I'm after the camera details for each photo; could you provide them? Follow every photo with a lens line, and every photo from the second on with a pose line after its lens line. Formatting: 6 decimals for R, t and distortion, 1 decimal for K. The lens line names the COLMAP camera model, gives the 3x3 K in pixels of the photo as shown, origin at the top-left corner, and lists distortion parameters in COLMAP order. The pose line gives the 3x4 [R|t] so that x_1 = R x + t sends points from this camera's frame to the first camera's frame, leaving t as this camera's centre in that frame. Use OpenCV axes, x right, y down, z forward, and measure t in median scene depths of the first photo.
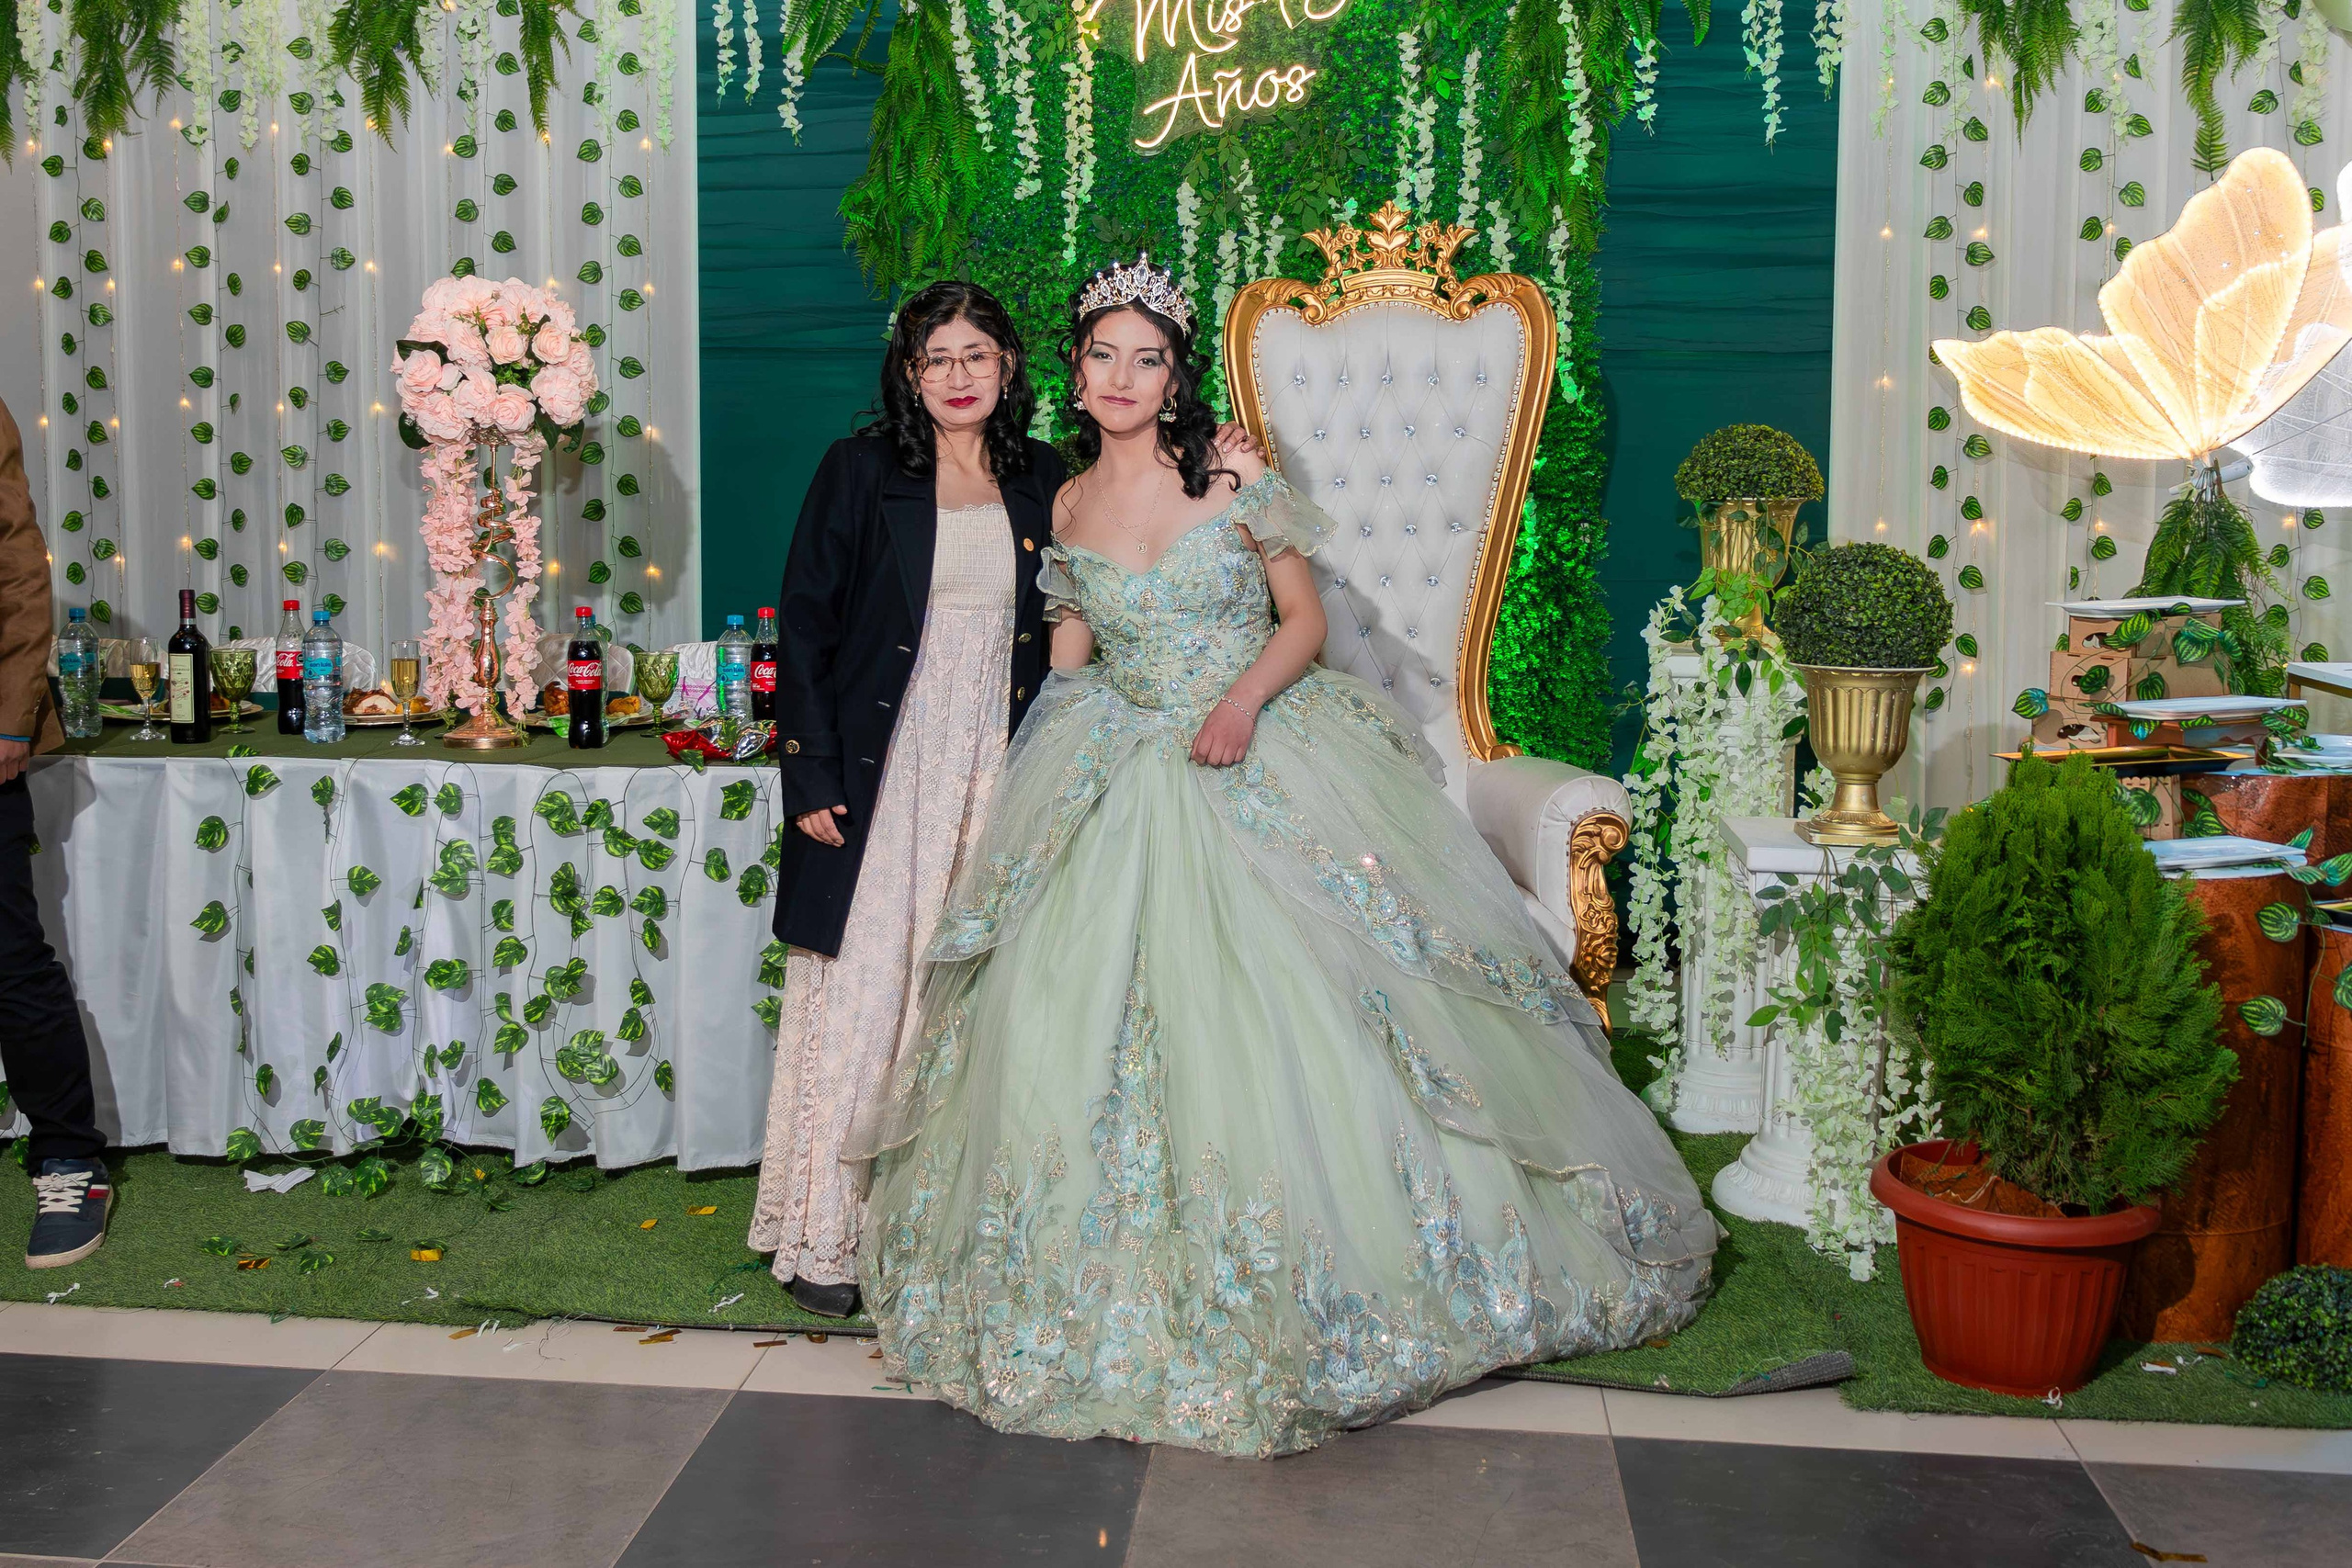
lens RADIAL K [[2336.4, 0, 1102.4], [0, 2336.4, 710.1], [0, 0, 1]] dist [-0.001032, 0.018684]
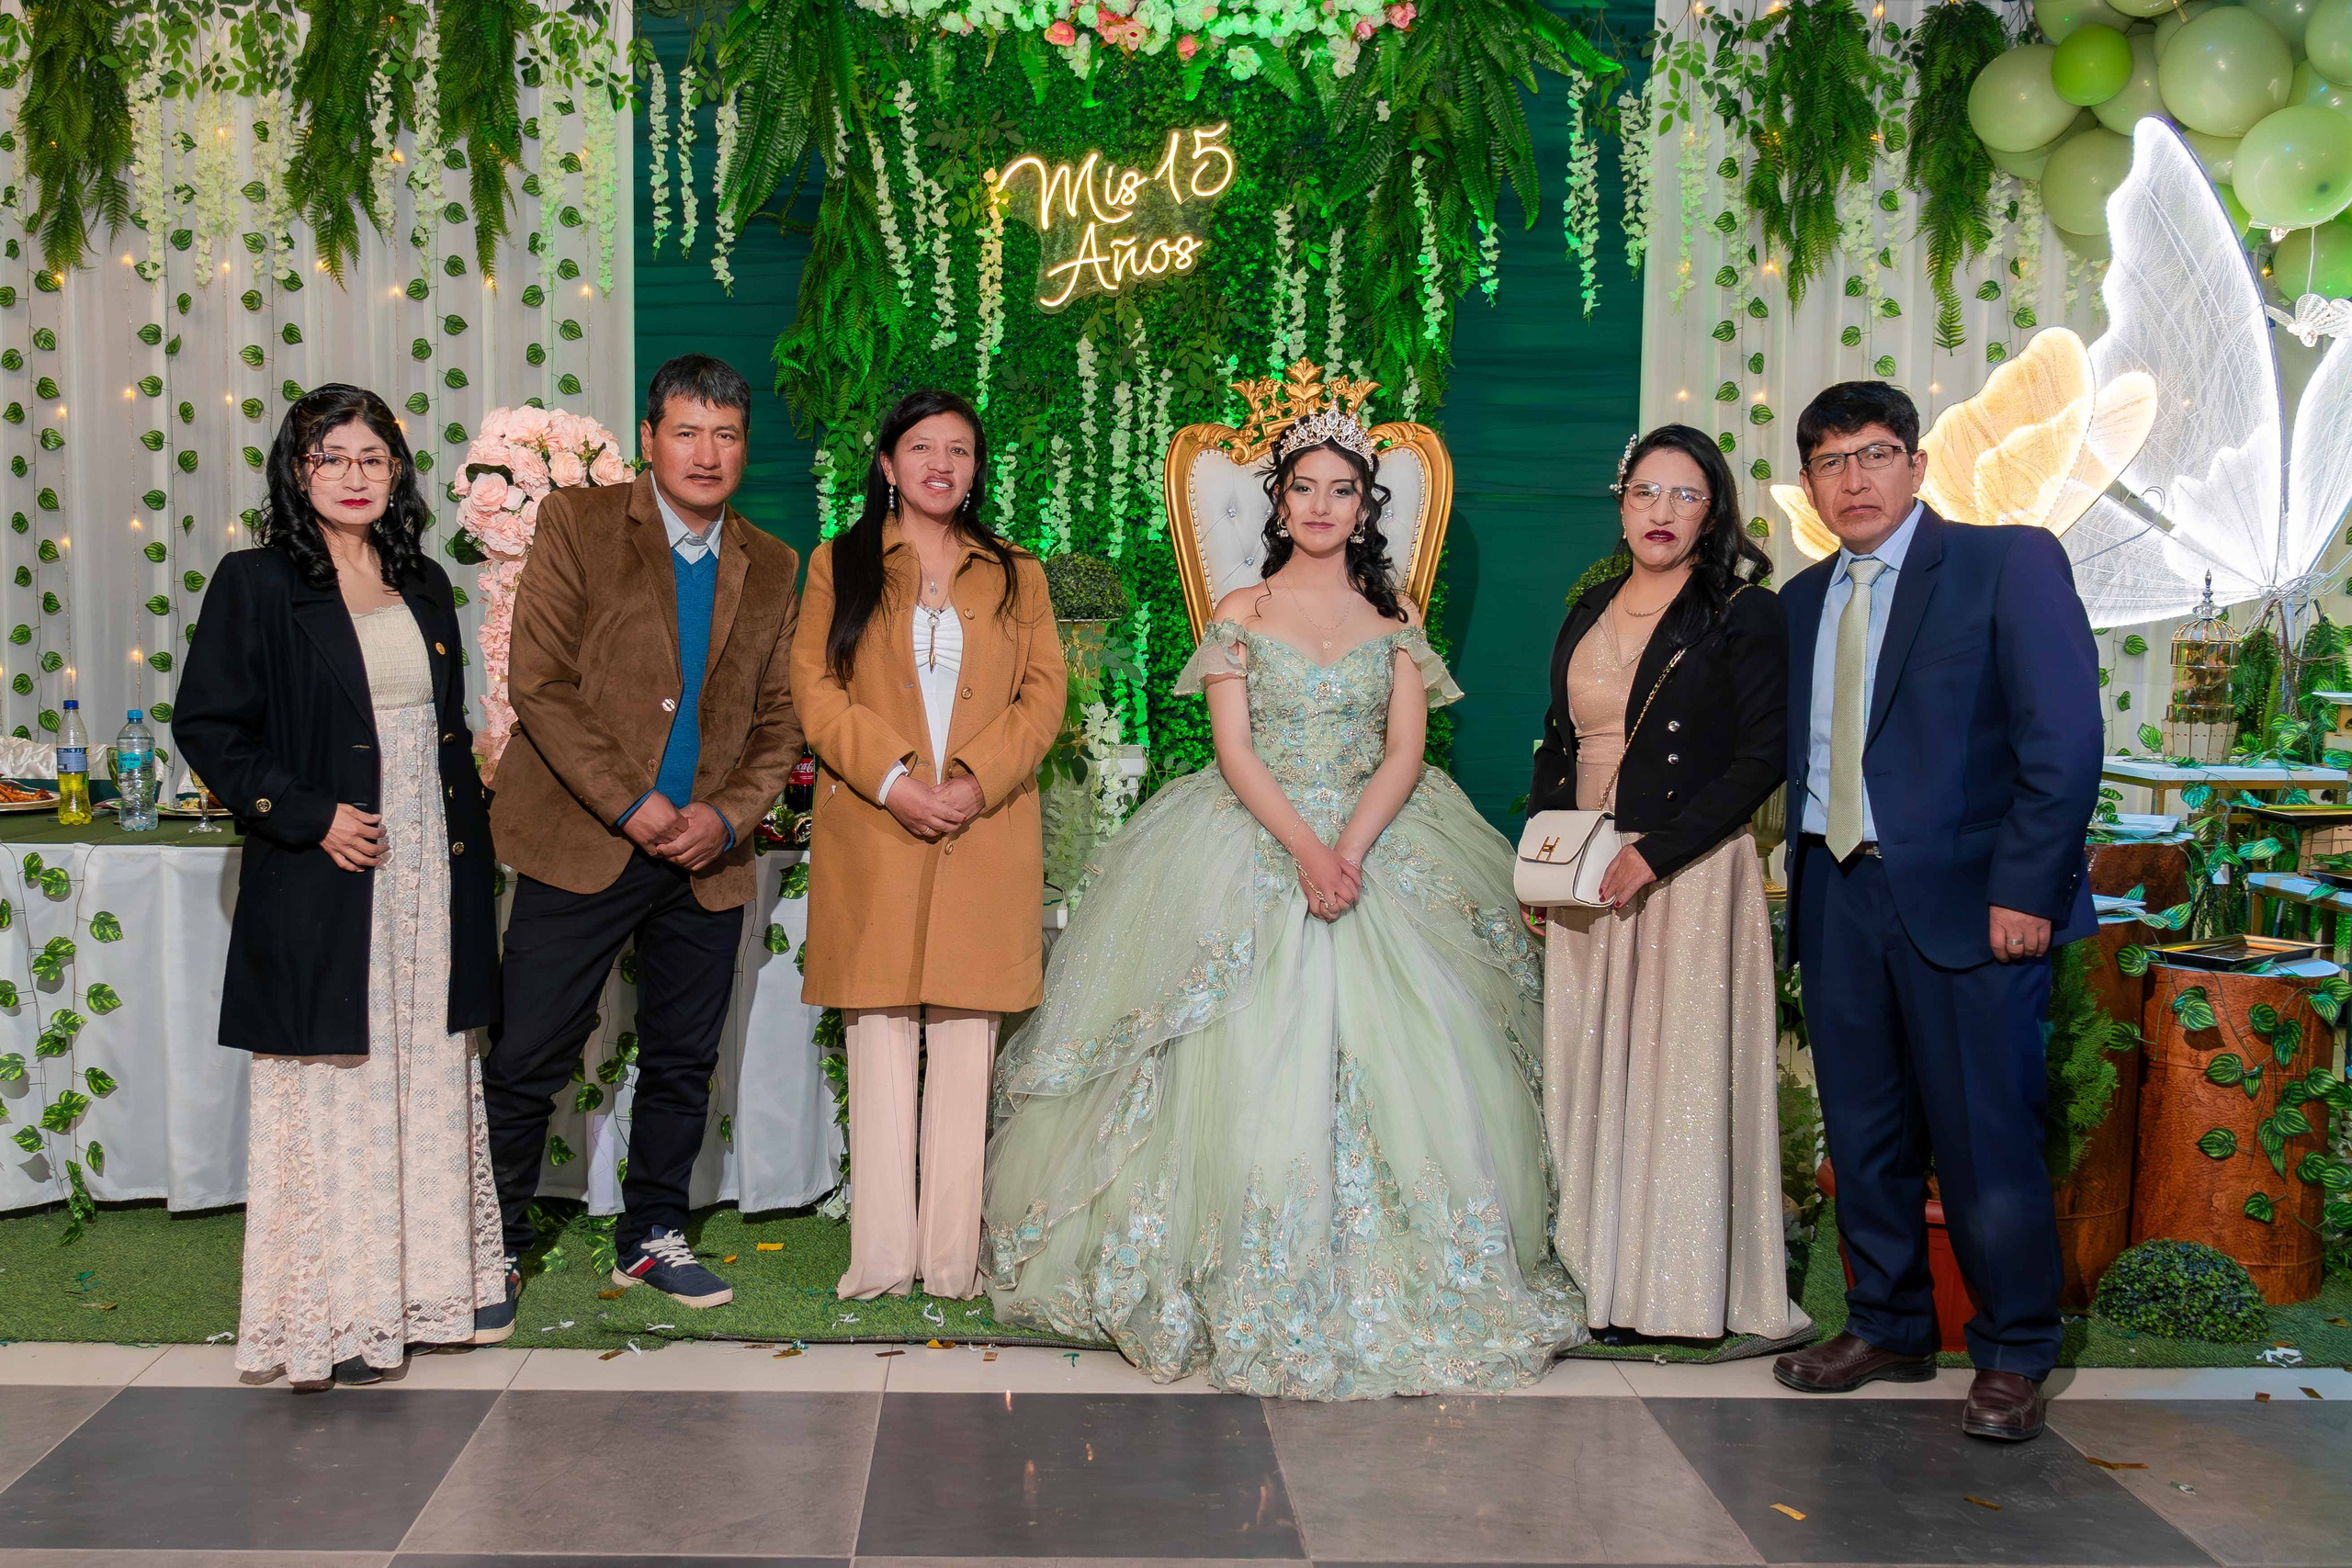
lens RADIAL K [[2142.4, 0, 1040.6], [0, 2142.4, 851.3], [0, 0, 1]] dist [0.003366, 0.004511]
pose [[0.991578, -0.007554, 0.129294, -0.121892], [0.006350, 0.999933, 0.009724, 0.011076], [-0.129359, -0.008821, 0.991559, -0.021921]]
